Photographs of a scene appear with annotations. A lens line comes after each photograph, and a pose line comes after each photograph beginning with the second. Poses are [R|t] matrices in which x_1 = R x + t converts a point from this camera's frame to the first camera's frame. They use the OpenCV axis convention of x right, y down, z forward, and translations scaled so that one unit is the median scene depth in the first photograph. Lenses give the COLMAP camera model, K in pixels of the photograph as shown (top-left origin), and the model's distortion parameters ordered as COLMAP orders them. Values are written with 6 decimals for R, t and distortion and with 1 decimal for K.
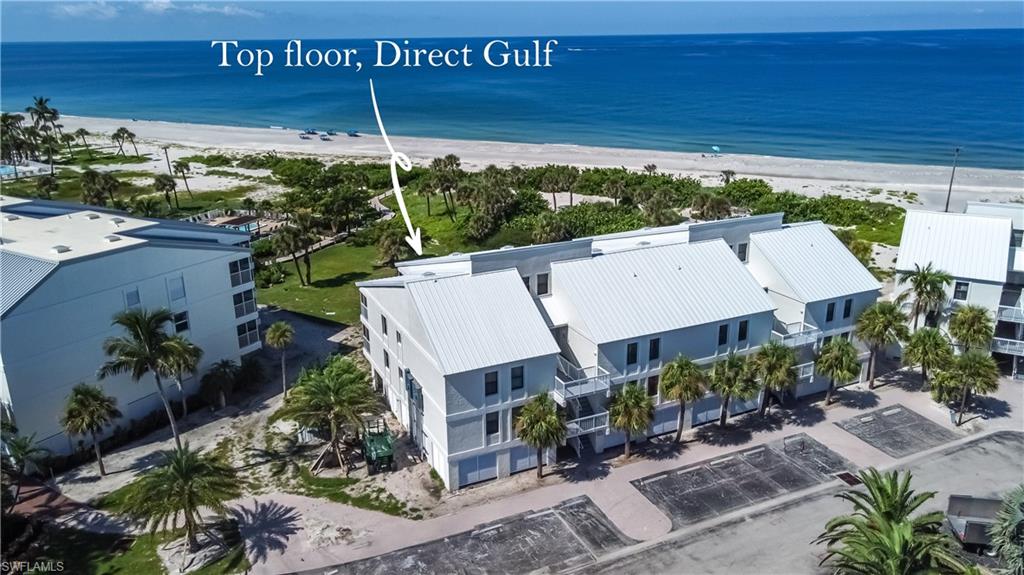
lens RADIAL K [[788.5, 0, 512.0], [0, 788.5, 287.5], [0, 0, 1]] dist [-0.009859, 0.060637]
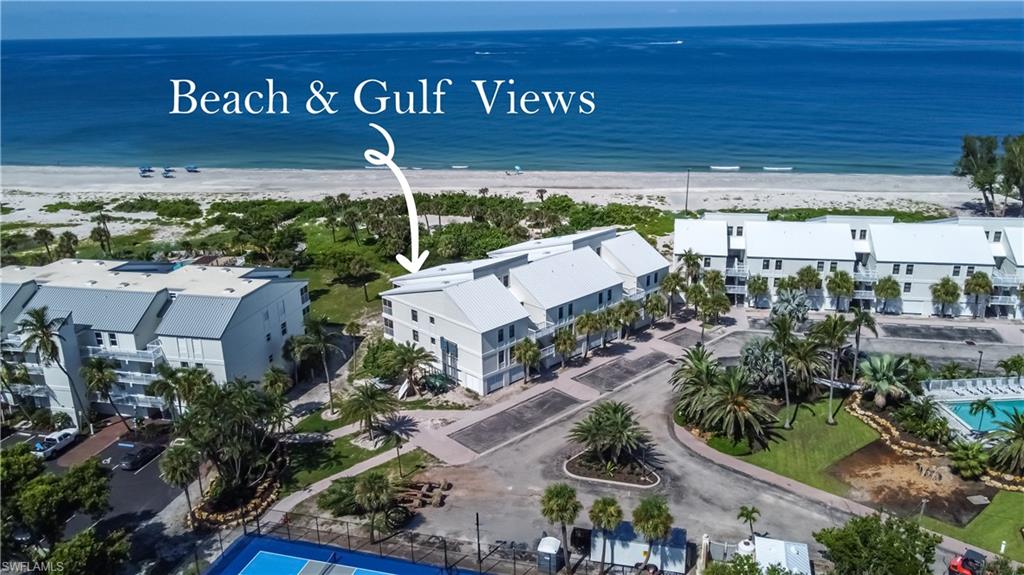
lens RADIAL K [[788.5, 0, 512.0], [0, 788.5, 287.5], [0, 0, 1]] dist [-0.009859, 0.060637]
pose [[0.949873, -0.105429, 0.294321, -0.441542], [0.104669, 0.994337, 0.018382, -0.020116], [-0.294593, 0.013345, 0.955530, -0.665484]]
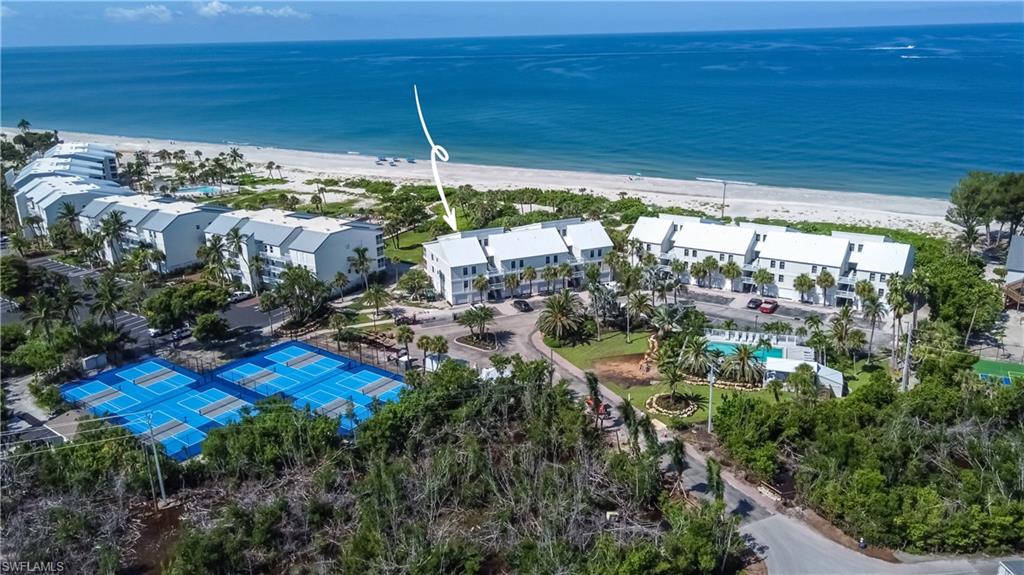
lens RADIAL K [[788.5, 0, 512.0], [0, 788.5, 287.5], [0, 0, 1]] dist [-0.009859, 0.060637]
pose [[0.998362, 0.007573, -0.056708, 0.280844], [-0.007396, 0.999967, 0.003346, 0.142360], [0.056732, -0.002921, 0.998385, -1.784815]]
